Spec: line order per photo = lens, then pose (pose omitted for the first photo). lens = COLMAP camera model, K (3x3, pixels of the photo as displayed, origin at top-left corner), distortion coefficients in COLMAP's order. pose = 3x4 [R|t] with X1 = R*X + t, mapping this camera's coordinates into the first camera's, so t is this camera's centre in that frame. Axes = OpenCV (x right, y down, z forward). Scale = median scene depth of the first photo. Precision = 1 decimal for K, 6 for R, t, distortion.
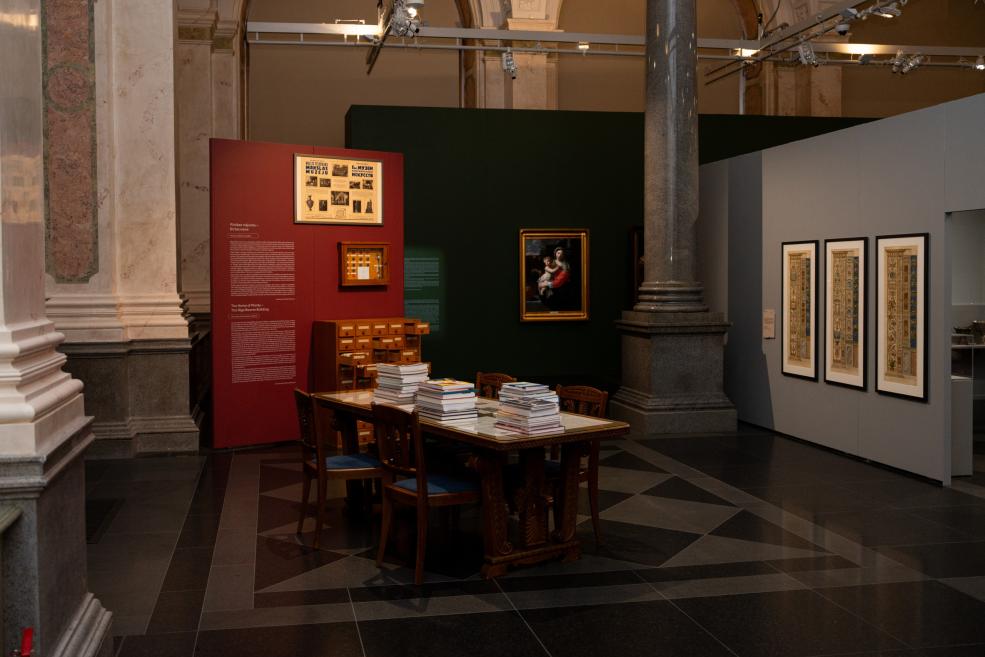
lens RADIAL K [[1163.3, 0, 492.5], [0, 1163.3, 328.5], [0, 0, 1]] dist [0.103313, 0.005591]
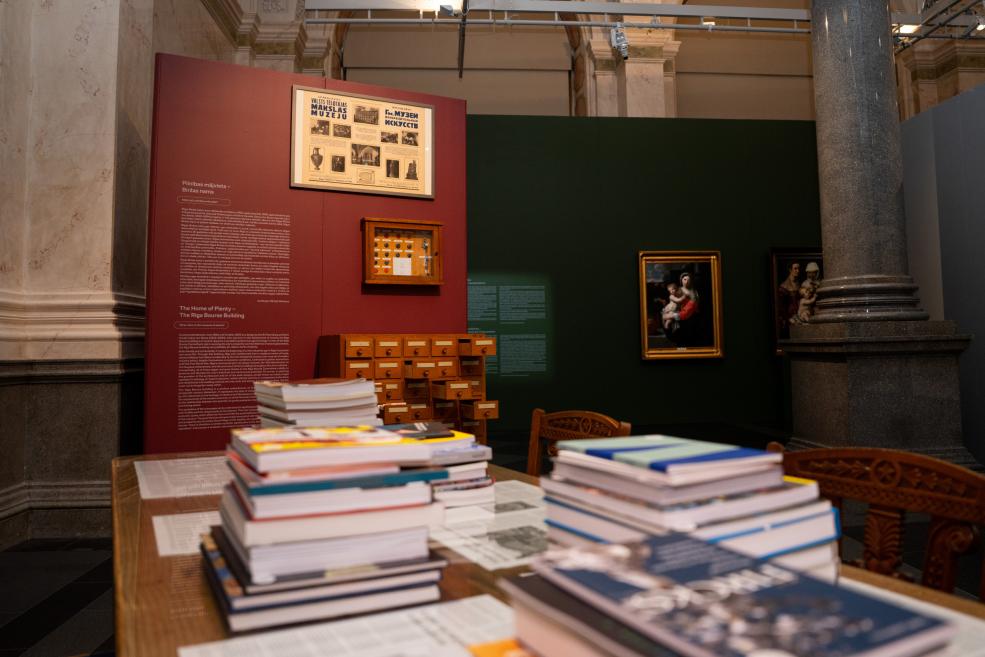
lens RADIAL K [[919.8, 0, 493.5], [0, 919.8, 269.0], [0, 0, 1]] dist [-0.157196, 0.221247]
pose [[0.990608, -0.021022, -0.135109, 0.012477], [0.003371, 0.991565, -0.129569, 0.022258], [0.136693, 0.127896, 0.982323, 0.494335]]
